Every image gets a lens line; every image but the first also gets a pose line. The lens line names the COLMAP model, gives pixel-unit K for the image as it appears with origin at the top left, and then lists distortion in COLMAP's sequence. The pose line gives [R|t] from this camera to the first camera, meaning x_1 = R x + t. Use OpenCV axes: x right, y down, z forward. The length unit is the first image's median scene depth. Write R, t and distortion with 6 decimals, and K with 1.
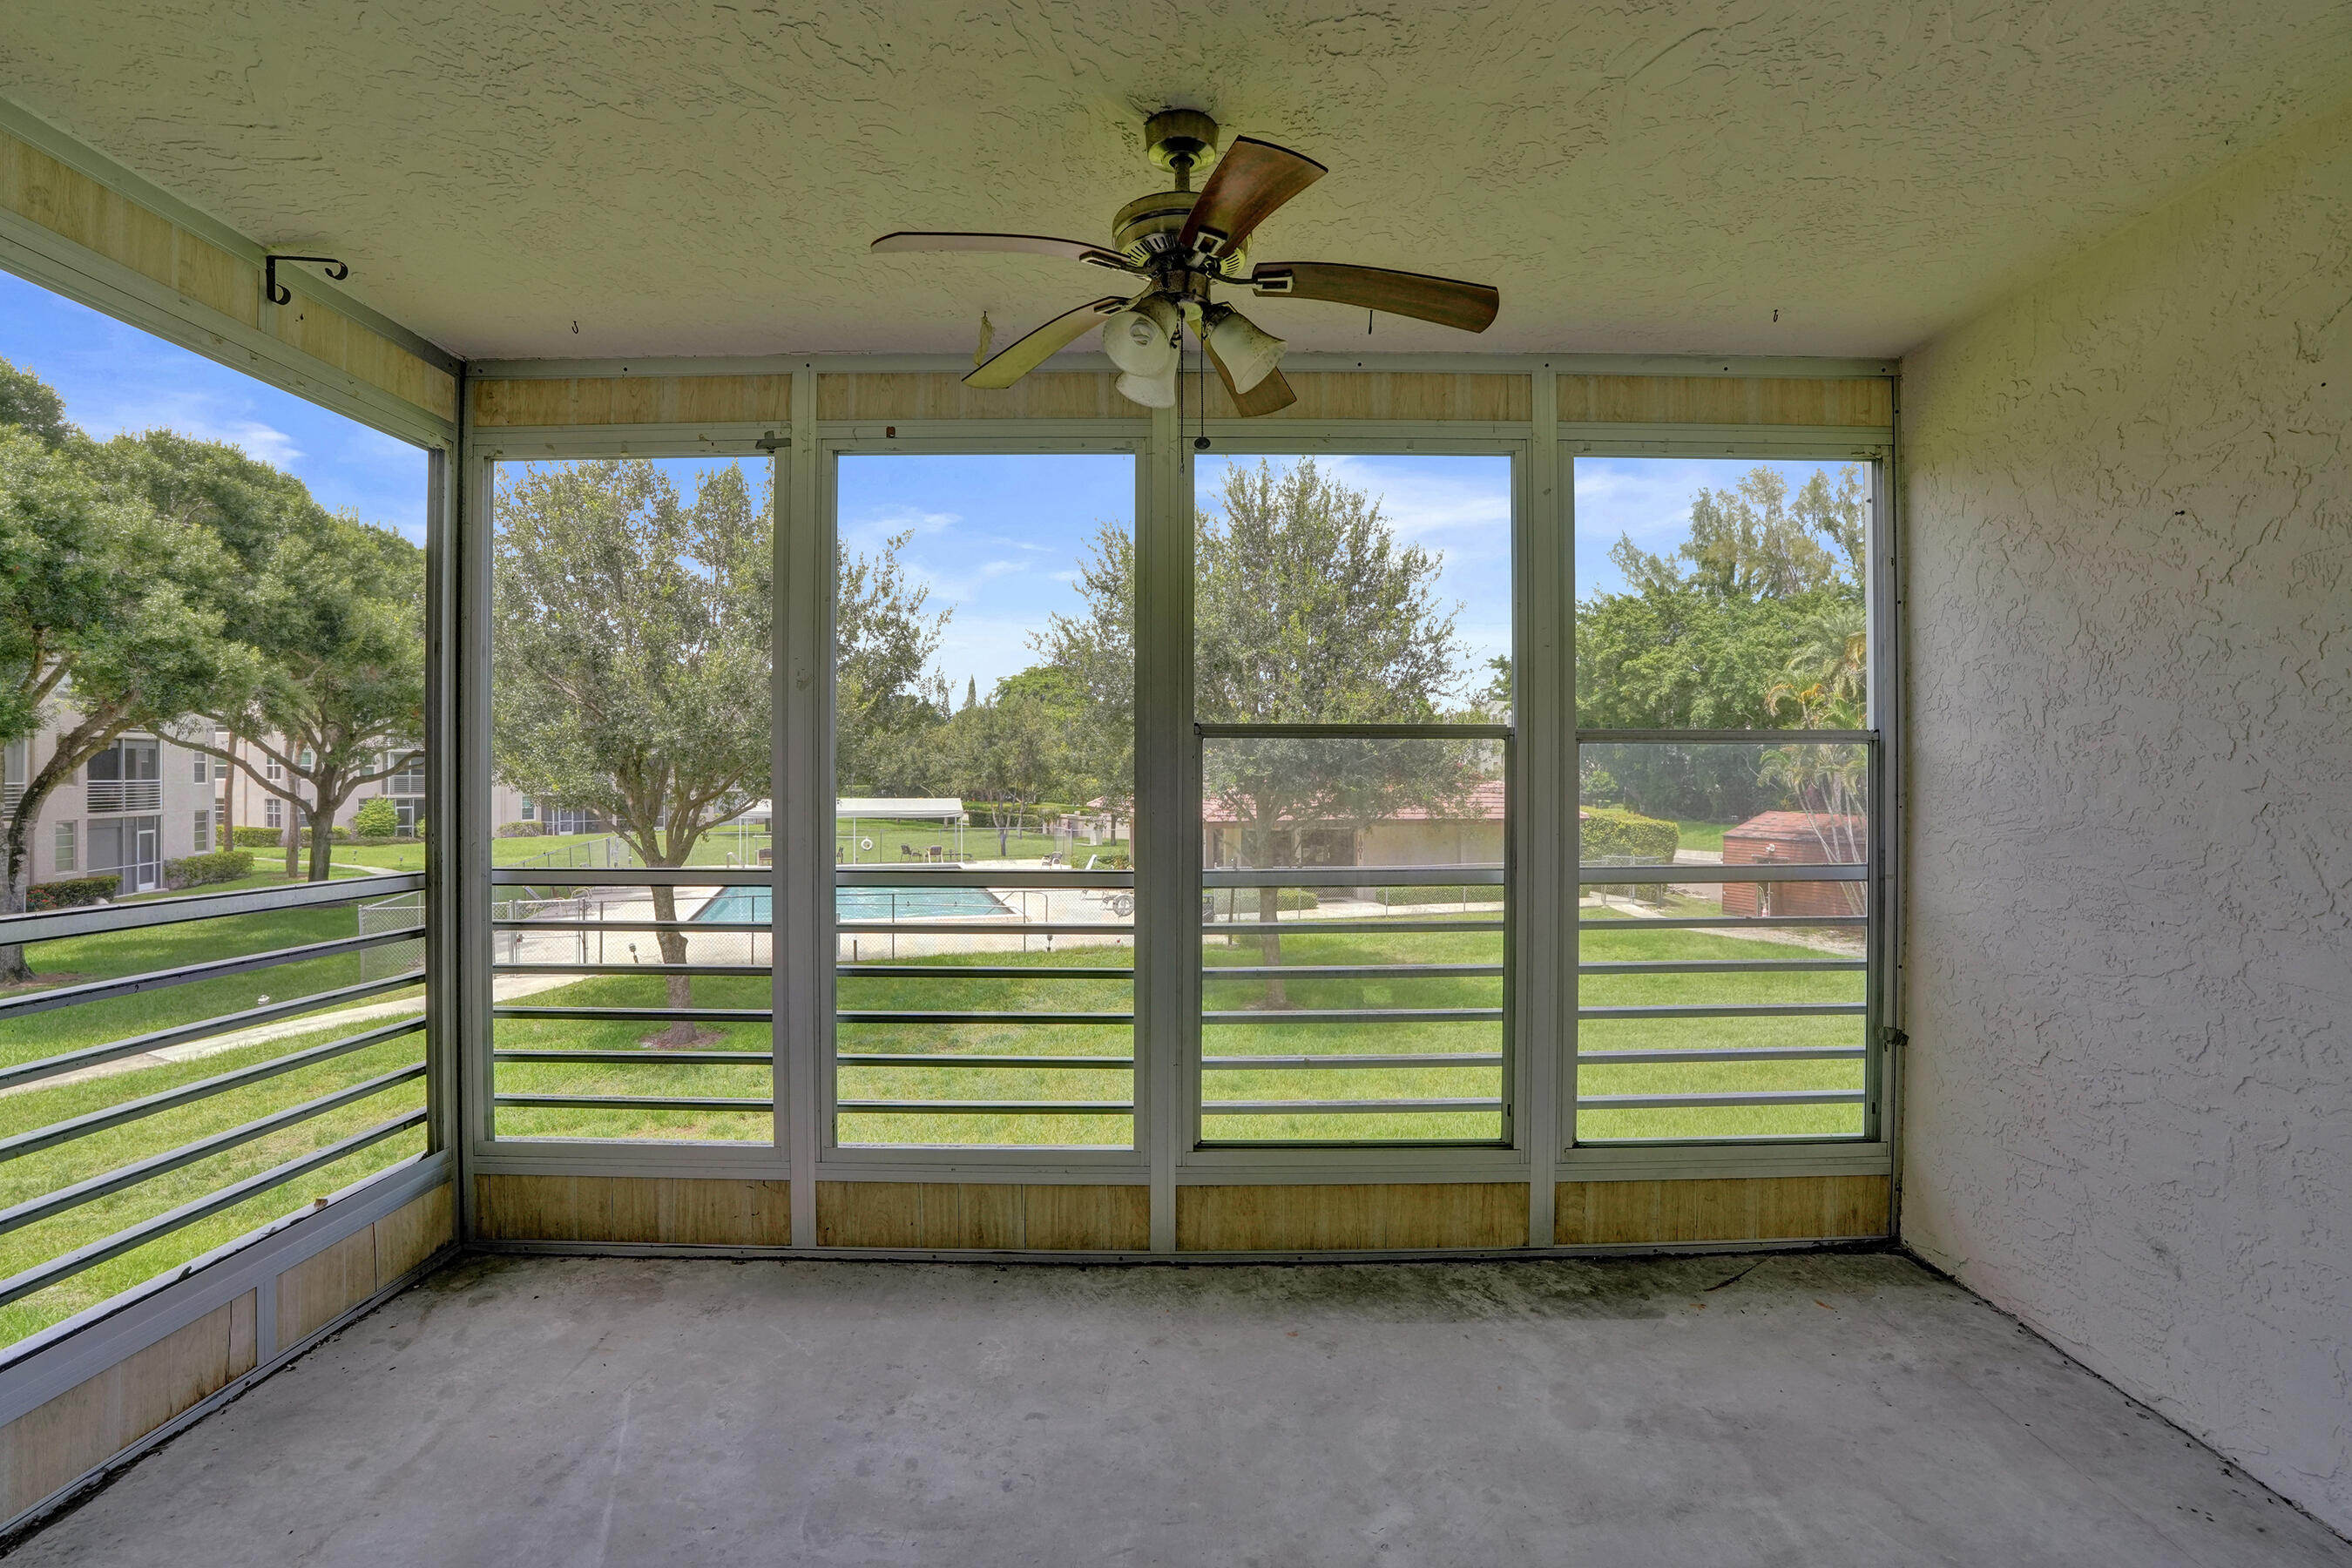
lens RADIAL K [[1088.9, 0, 1184.4], [0, 1088.9, 775.7], [0, 0, 1]] dist [-0.071086, 0.025605]
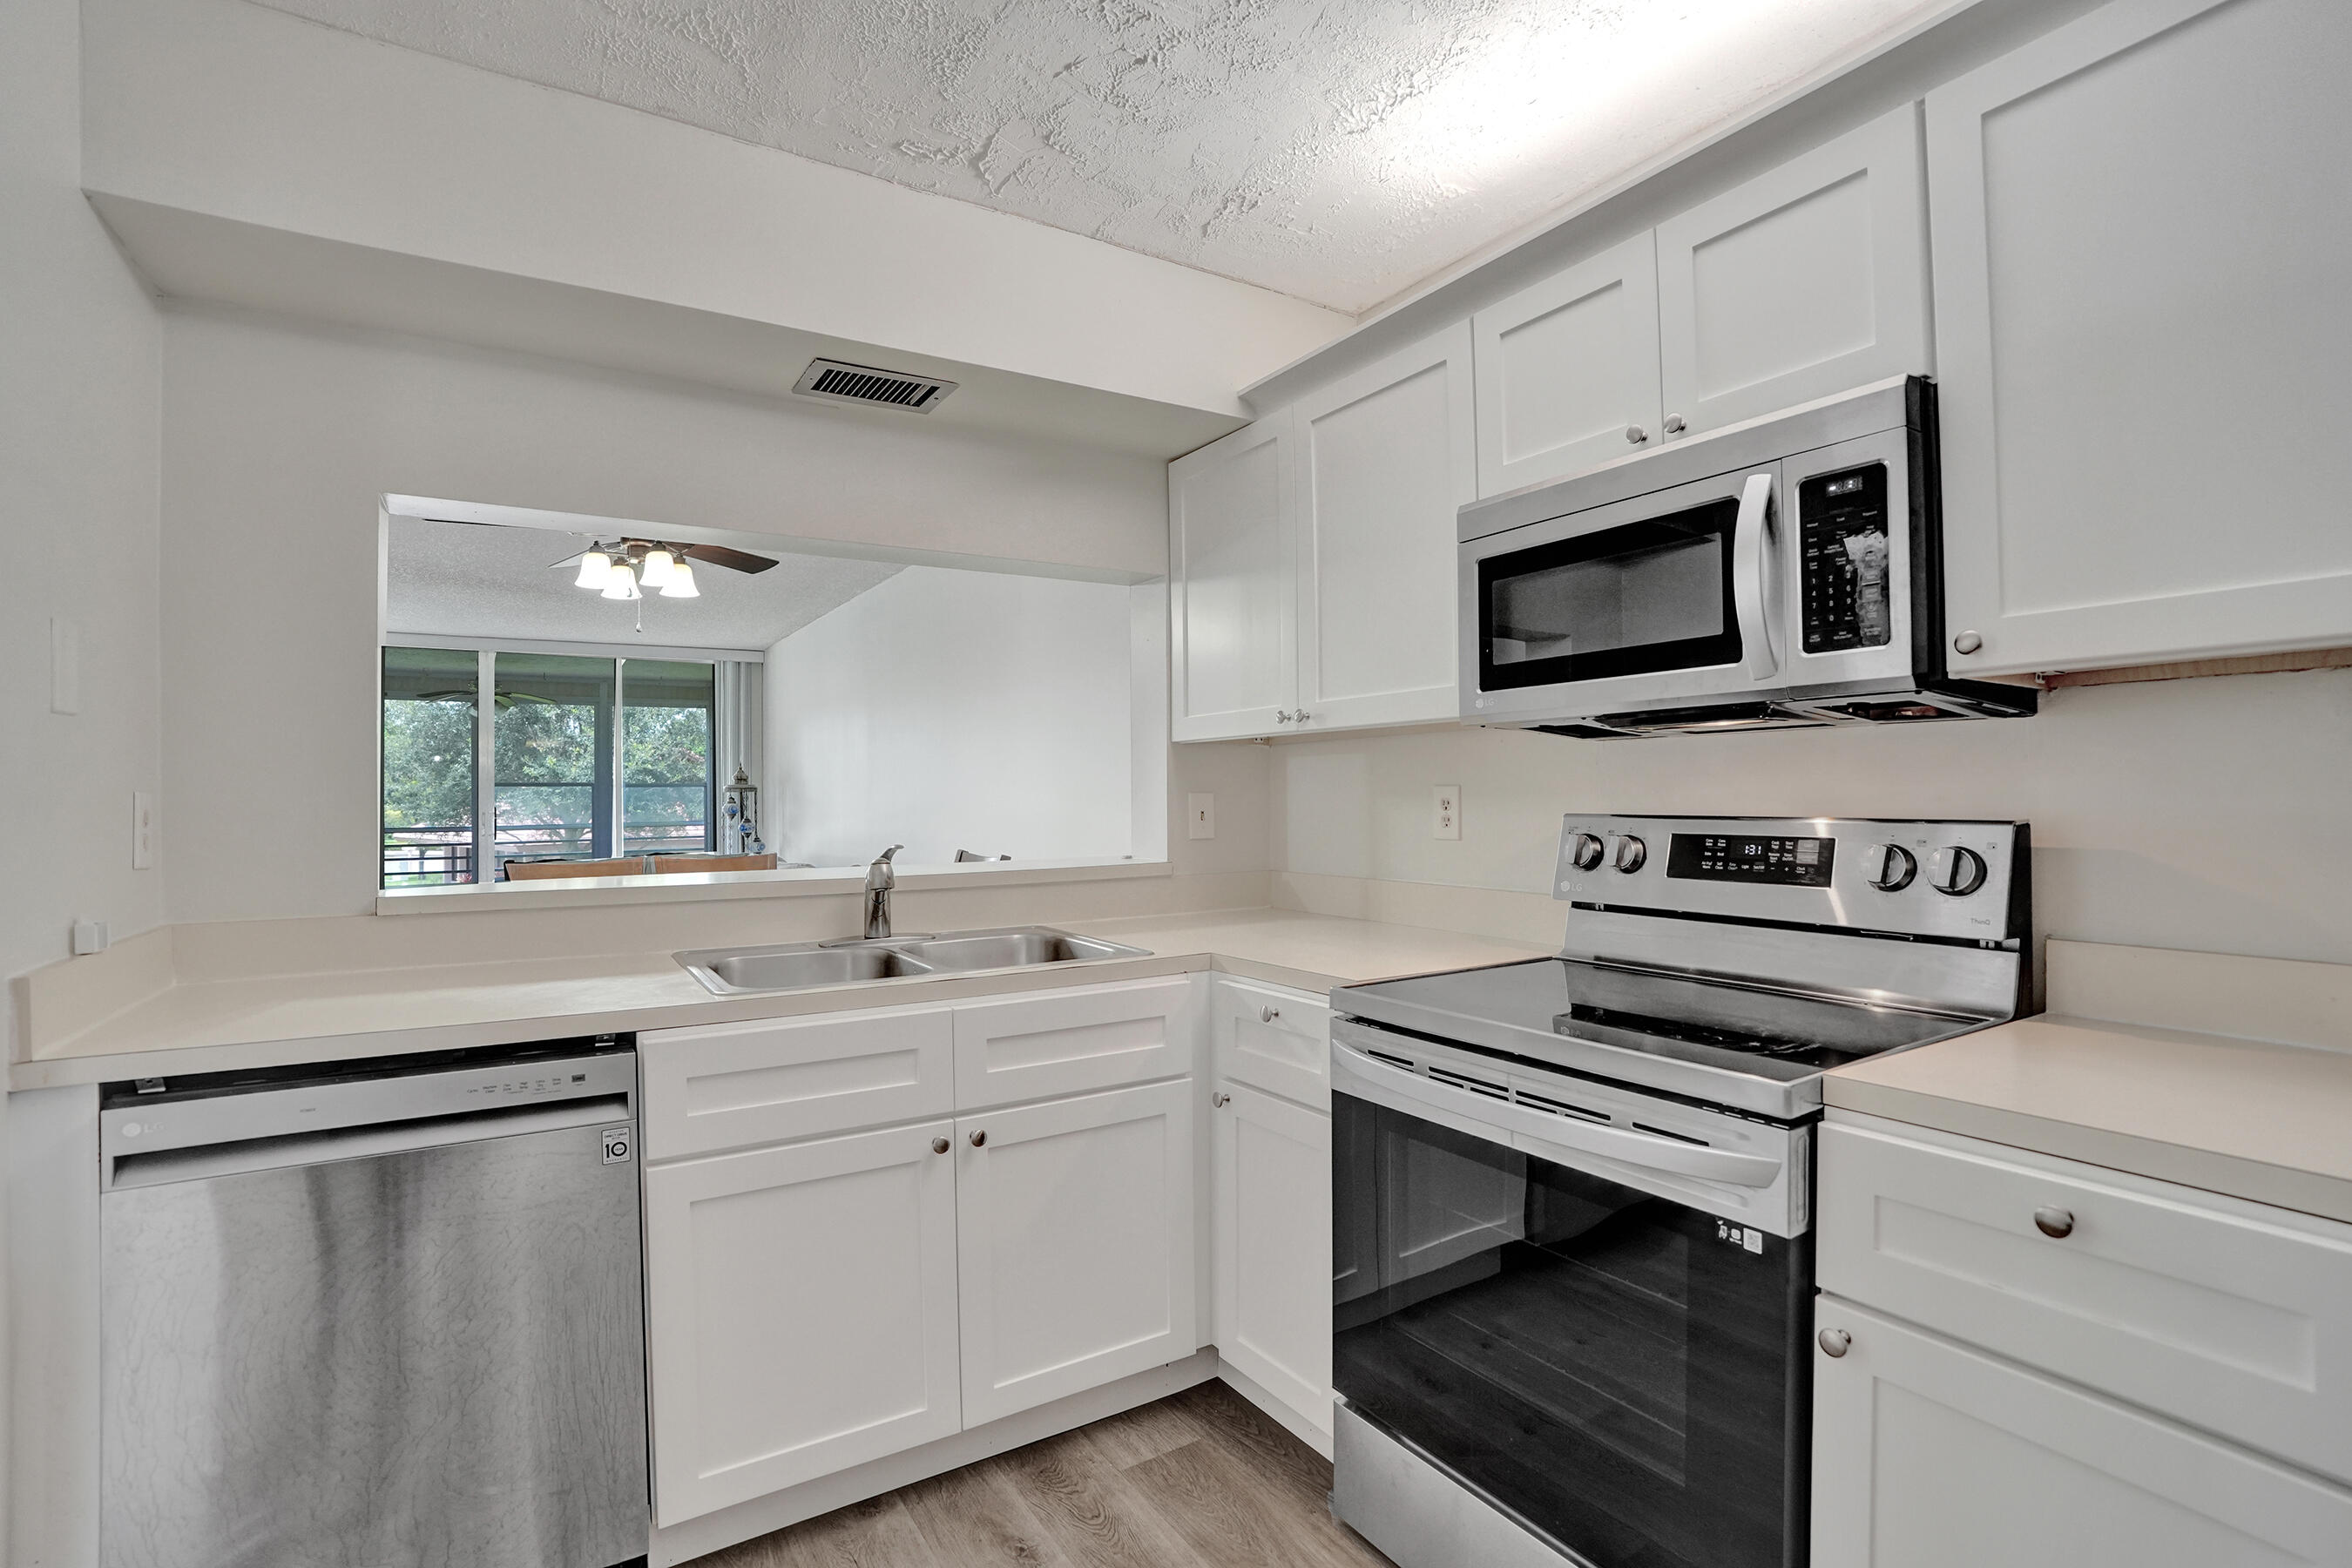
lens RADIAL K [[1101.0, 0, 1183.5], [0, 1101.0, 786.2], [0, 0, 1]] dist [-0.055741, 0.027854]
pose [[0.846730, -0.006315, 0.531985, 0.053104], [0.014076, 0.999845, -0.010535, 0.024560], [-0.531836, 0.016408, 0.846688, -2.981524]]
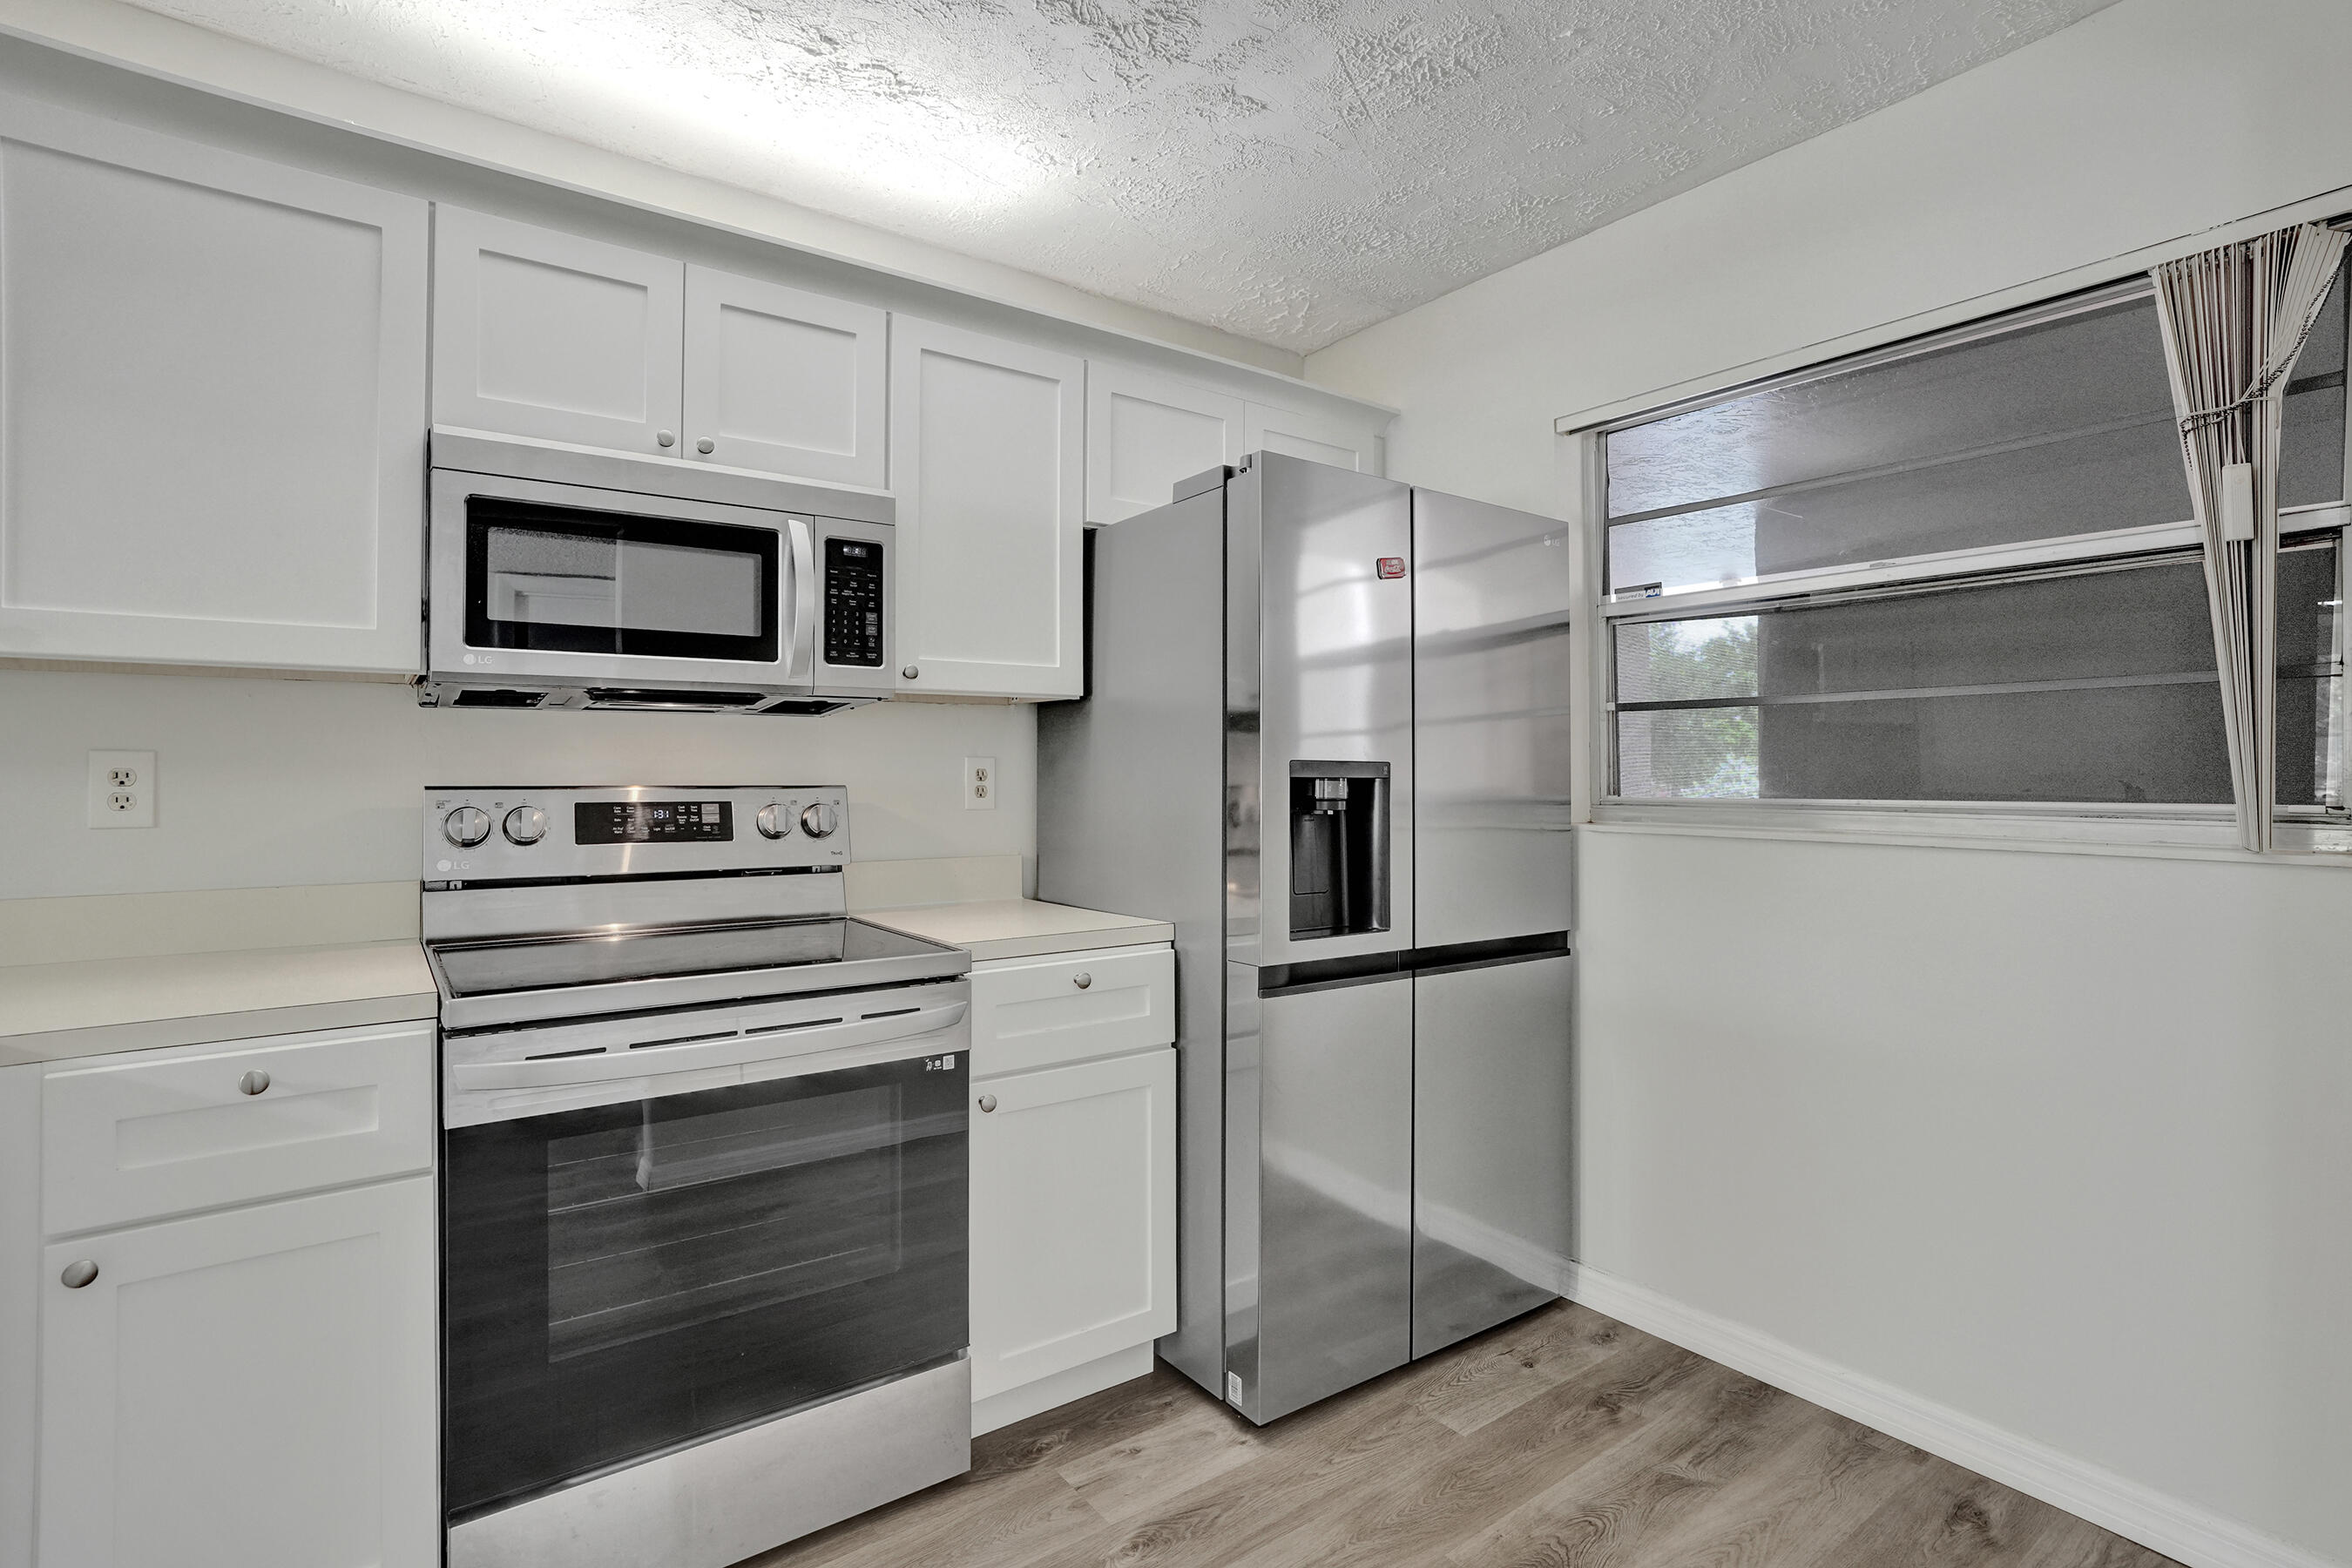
lens RADIAL K [[1117.4, 0, 1136.5], [0, 1117.4, 772.2], [0, 0, 1]] dist [-0.046475, 0.028791]
pose [[-0.570261, -0.001615, 0.821462, -0.126326], [0.002378, 0.999991, 0.003617, 0.028815], [-0.821460, 0.004016, -0.570252, -2.478189]]
